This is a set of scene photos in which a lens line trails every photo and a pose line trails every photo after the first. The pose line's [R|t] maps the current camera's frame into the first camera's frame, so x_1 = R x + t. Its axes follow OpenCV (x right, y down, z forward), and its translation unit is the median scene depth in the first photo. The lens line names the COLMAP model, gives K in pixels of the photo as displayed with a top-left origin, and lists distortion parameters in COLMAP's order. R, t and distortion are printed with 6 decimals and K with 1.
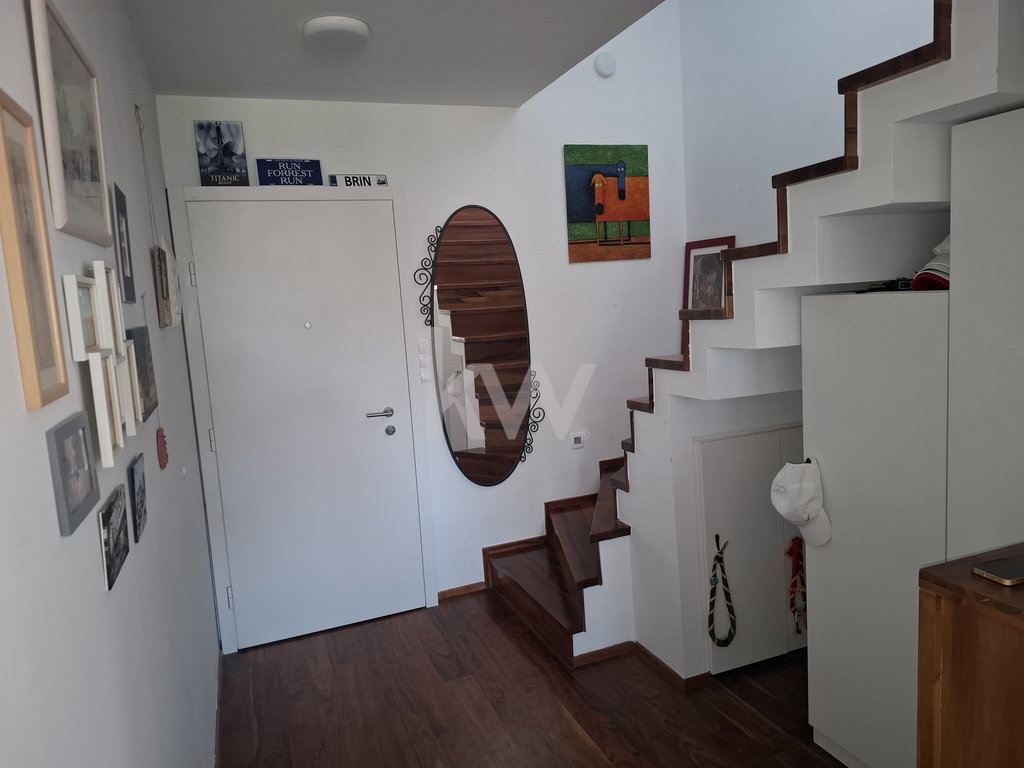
lens RADIAL K [[697.5, 0, 512.2], [0, 697.5, 380.7], [0, 0, 1]] dist [-0.027799, 0.000725]
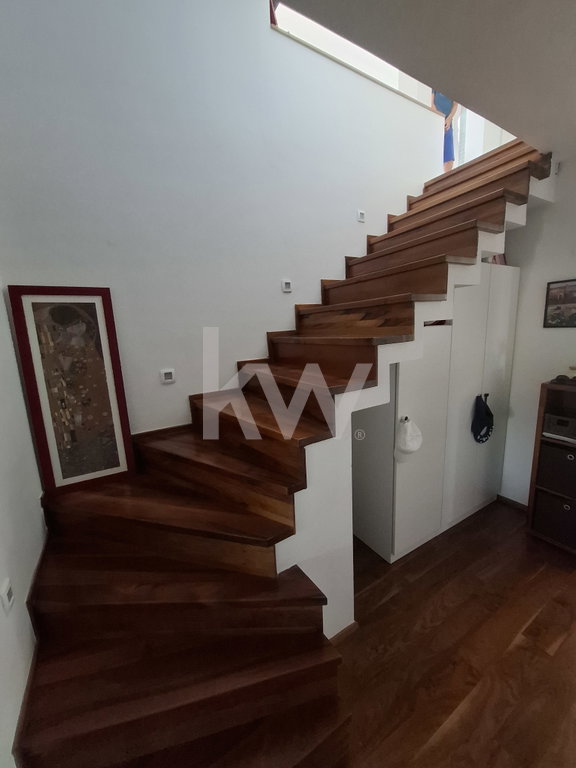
lens RADIAL K [[301.5, 0, 288.2], [0, 301.5, 385.6], [0, 0, 1]] dist [0.001805, 0.000082]
pose [[-0.164167, -0.106380, 0.980680, -0.257047], [0.178481, 0.974556, 0.135594, -0.111701], [-0.970151, 0.197293, -0.141003, 1.155553]]
